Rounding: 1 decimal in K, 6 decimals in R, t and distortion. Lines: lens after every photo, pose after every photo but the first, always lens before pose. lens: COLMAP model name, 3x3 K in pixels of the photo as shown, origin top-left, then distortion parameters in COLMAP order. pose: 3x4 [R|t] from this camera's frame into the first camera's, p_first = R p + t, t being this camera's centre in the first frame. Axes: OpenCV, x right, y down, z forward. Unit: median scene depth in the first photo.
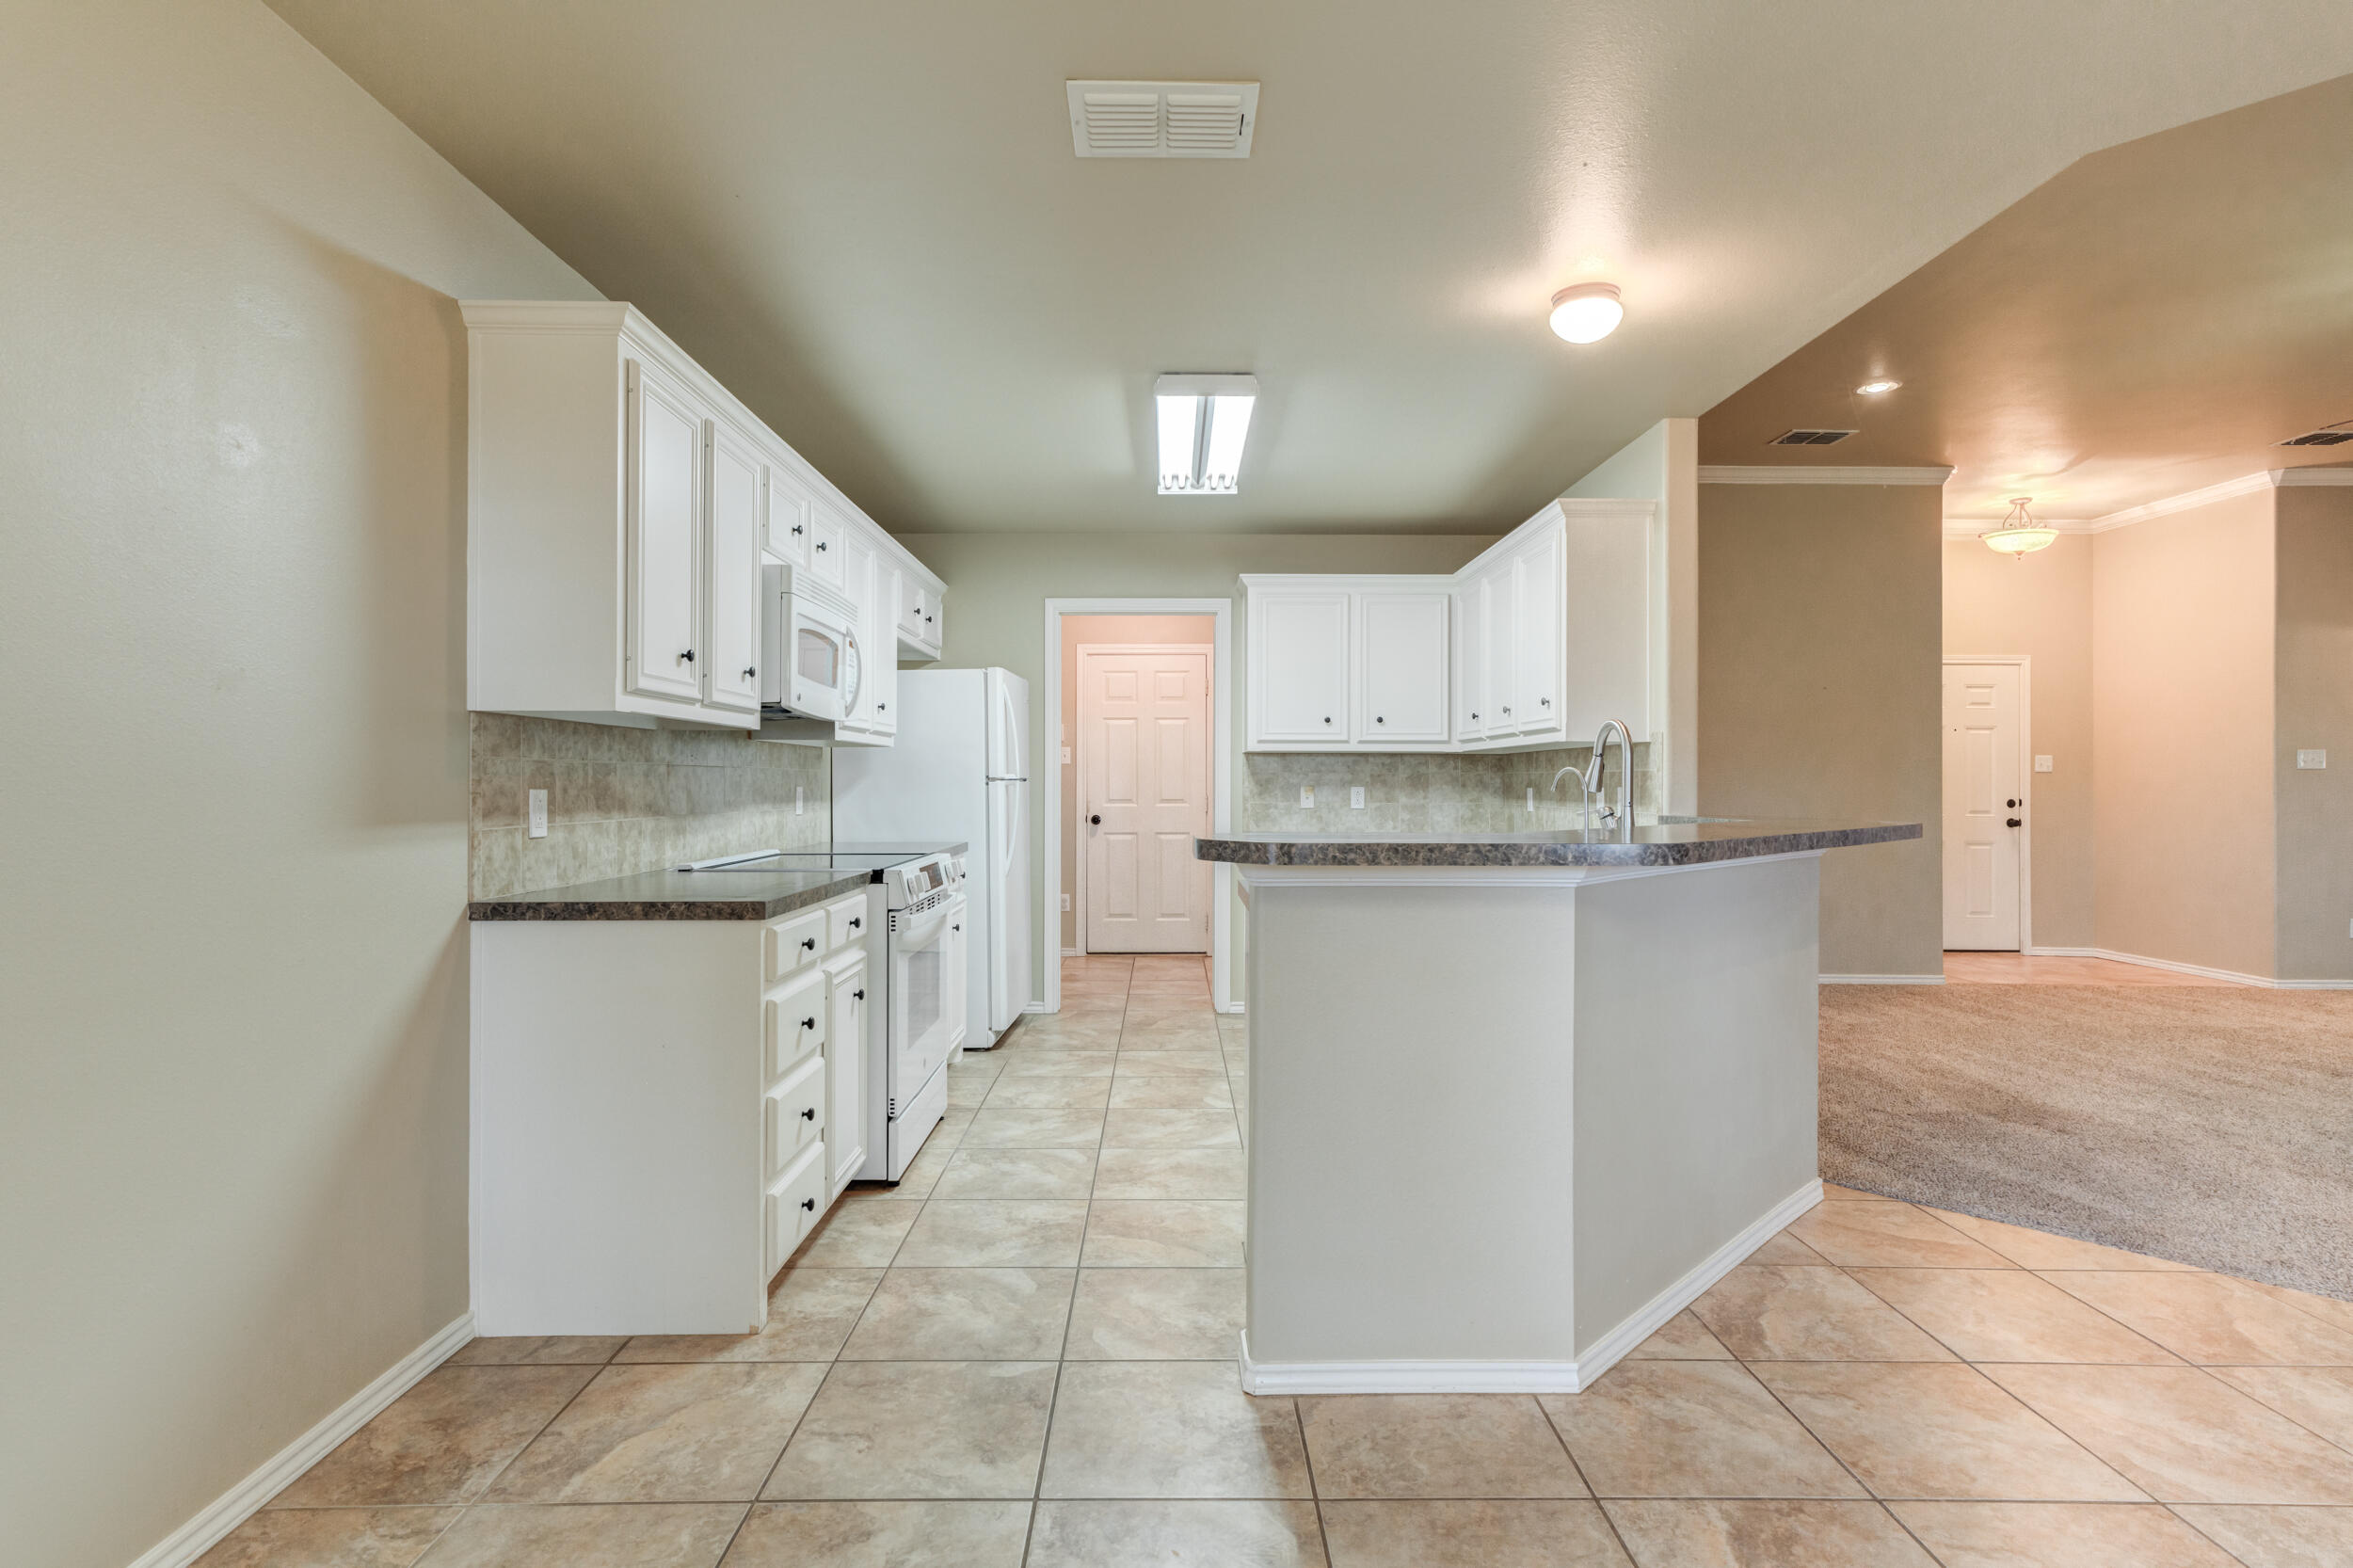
lens RADIAL K [[1170.4, 0, 1176.1], [0, 1170.4, 774.2], [0, 0, 1]] dist [0.018517, -0.000057]
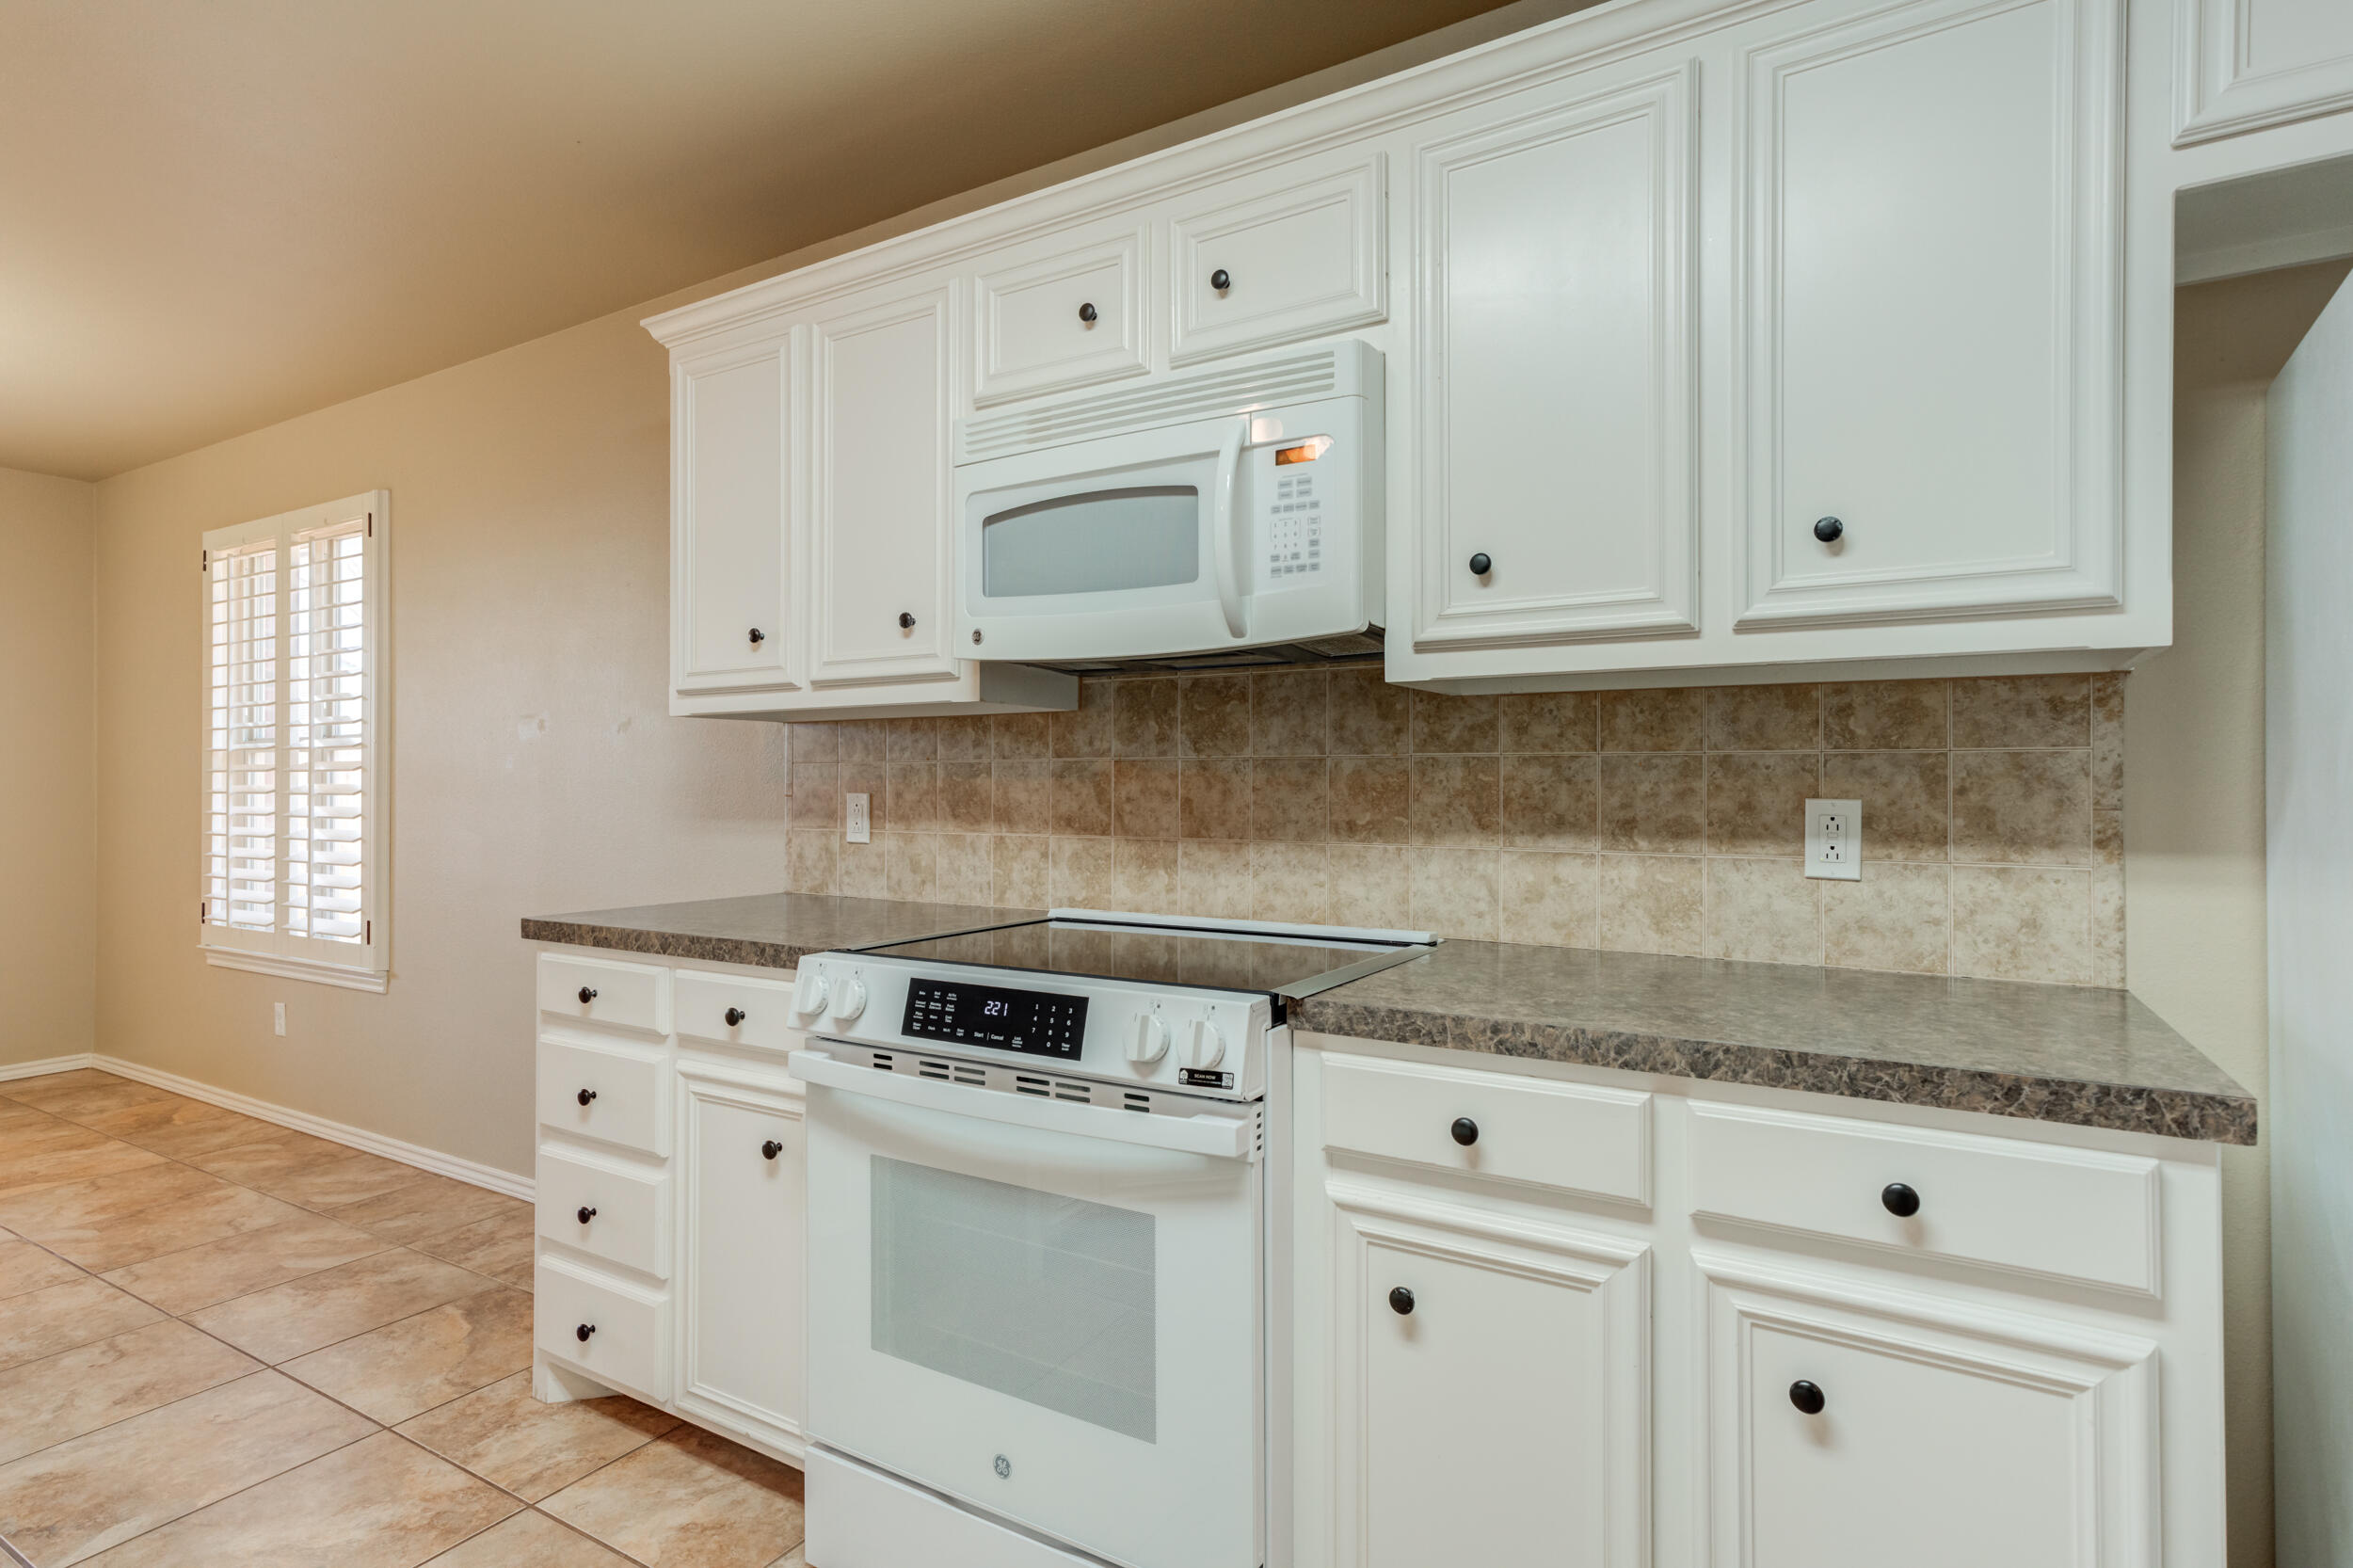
lens RADIAL K [[1185.7, 0, 1188.4], [0, 1185.7, 776.7], [0, 0, 1]] dist [0.005657, 0.010194]
pose [[-0.526801, -0.004031, -0.849979, 0.079120], [0.006802, 0.999937, -0.008958, 0.005370], [0.849961, -0.010501, -0.526741, 0.941469]]
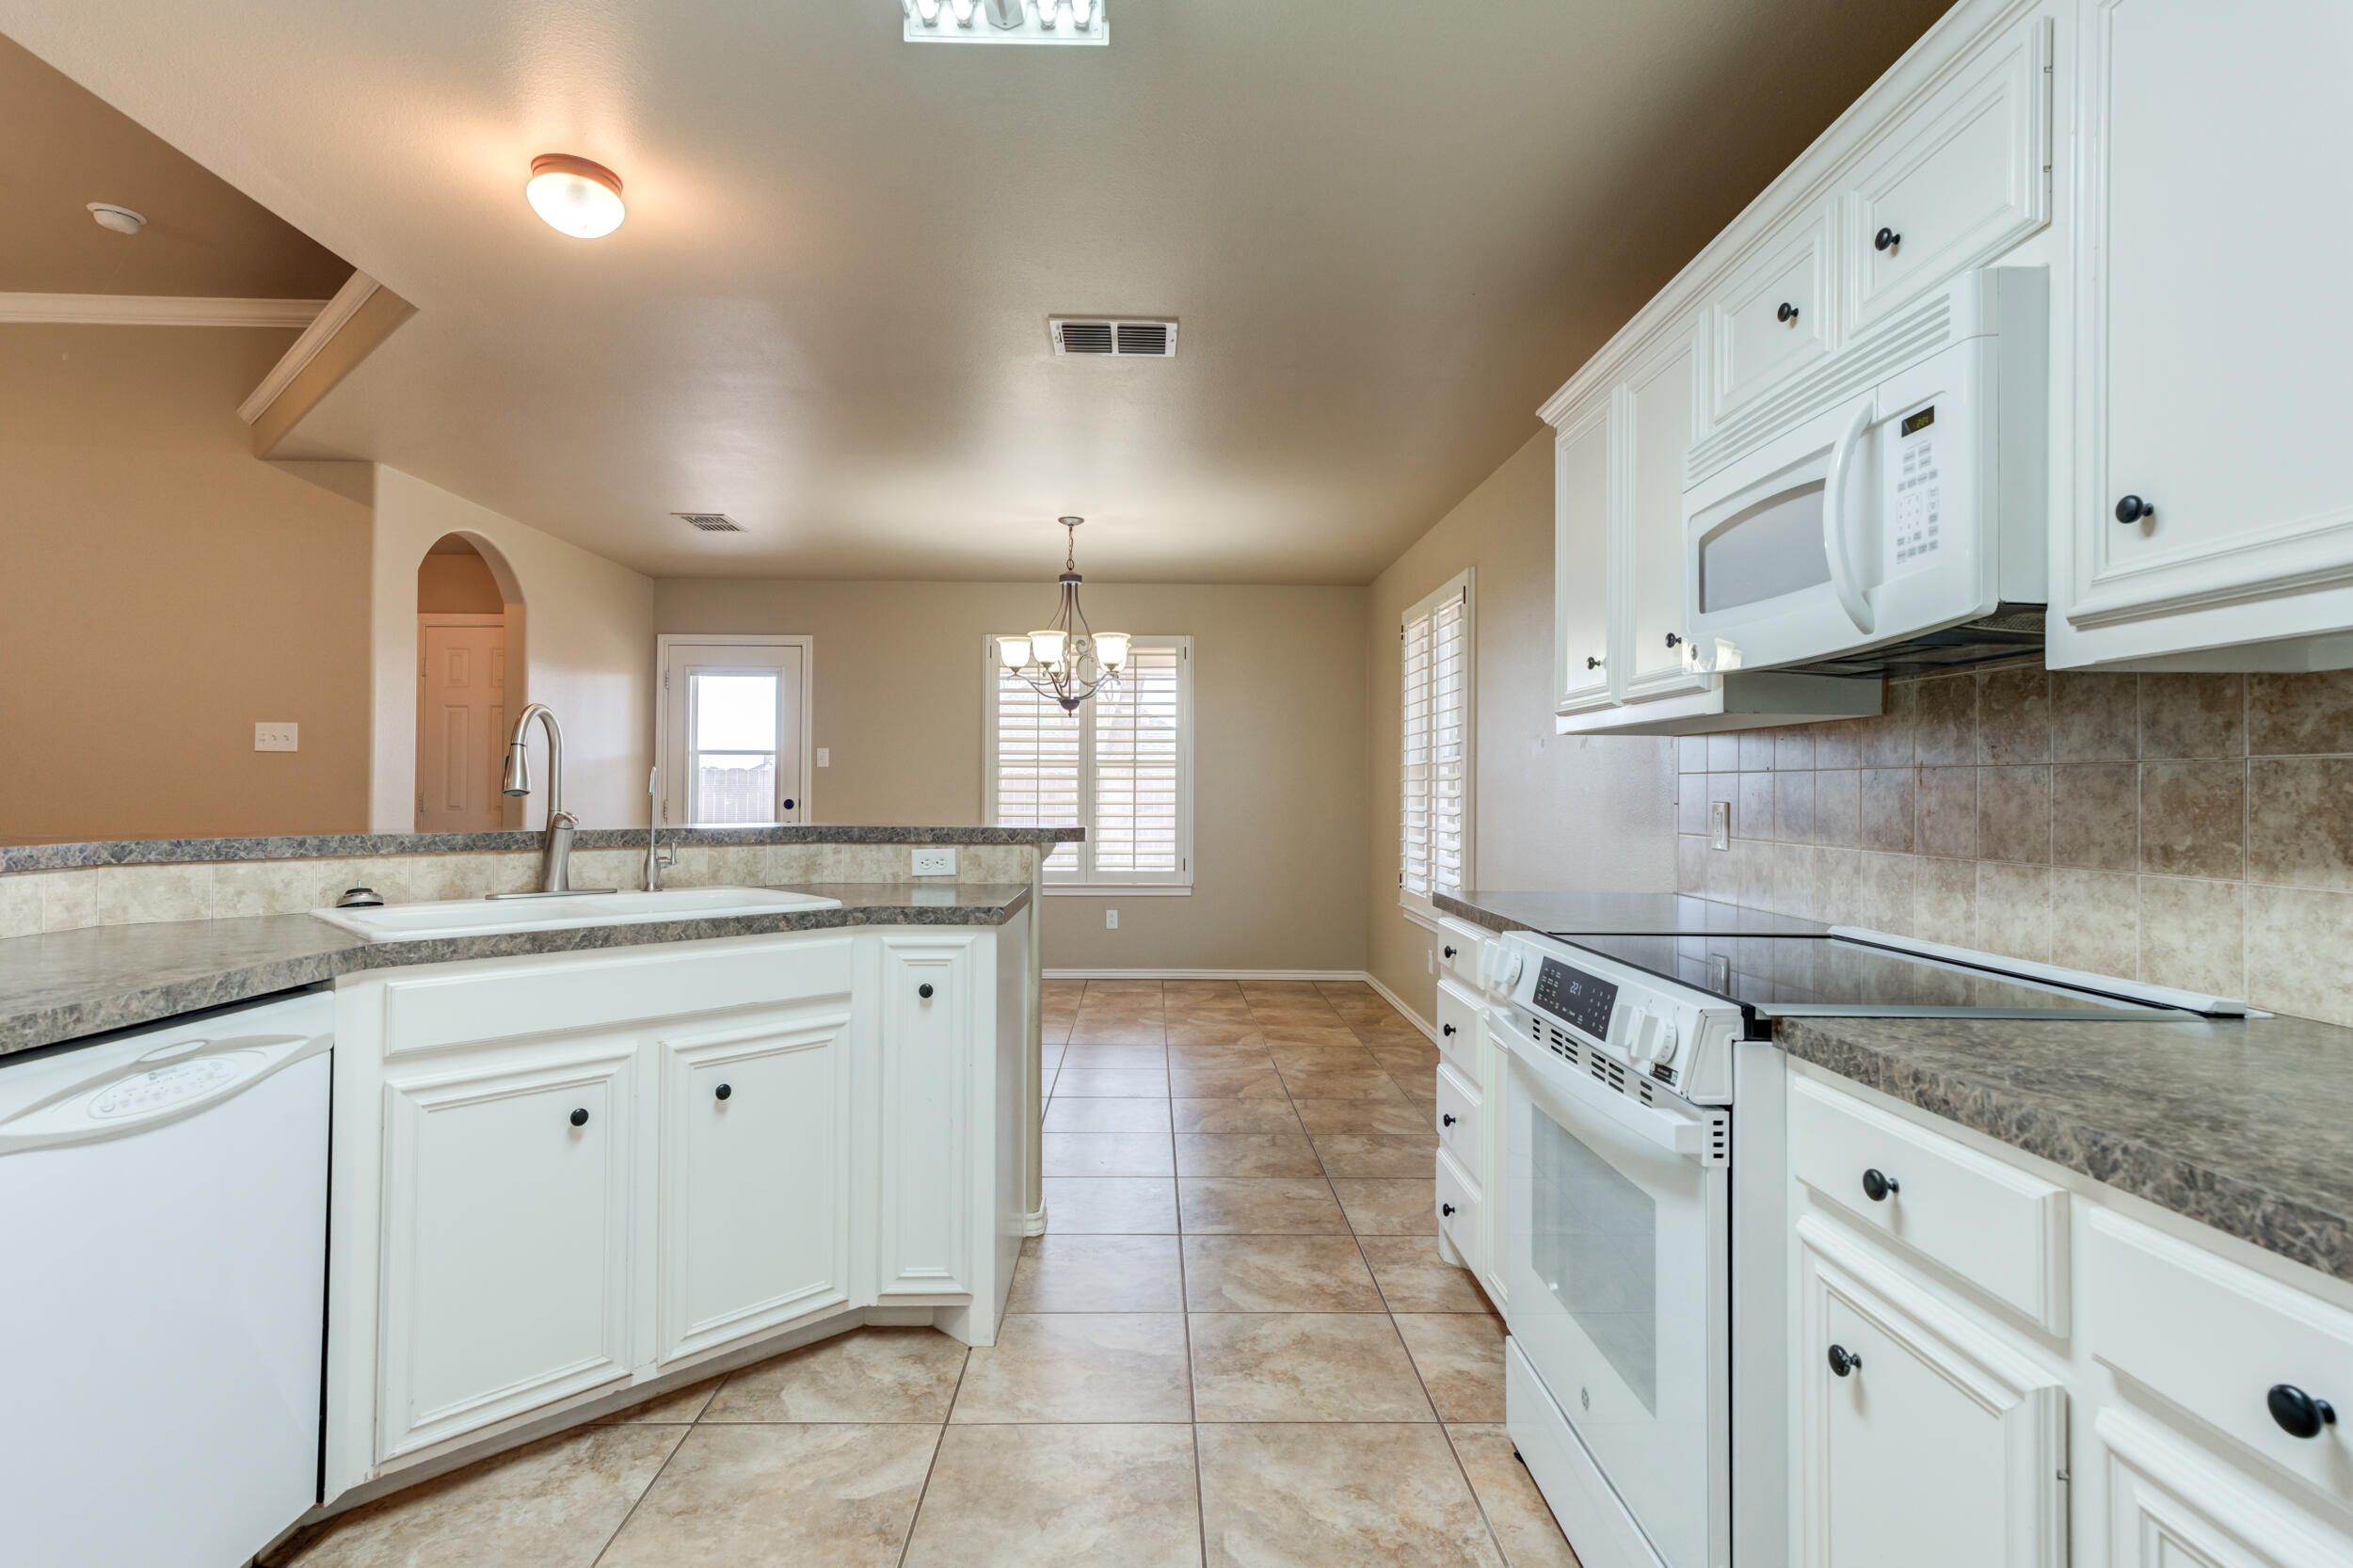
lens RADIAL K [[1170.4, 0, 1176.1], [0, 1170.4, 774.2], [0, 0, 1]] dist [0.018517, -0.000057]
pose [[-0.999812, -0.010751, -0.016153, -0.031145], [-0.010435, 0.999756, -0.019487, 0.007346], [0.016359, -0.019315, -0.999680, 1.080070]]
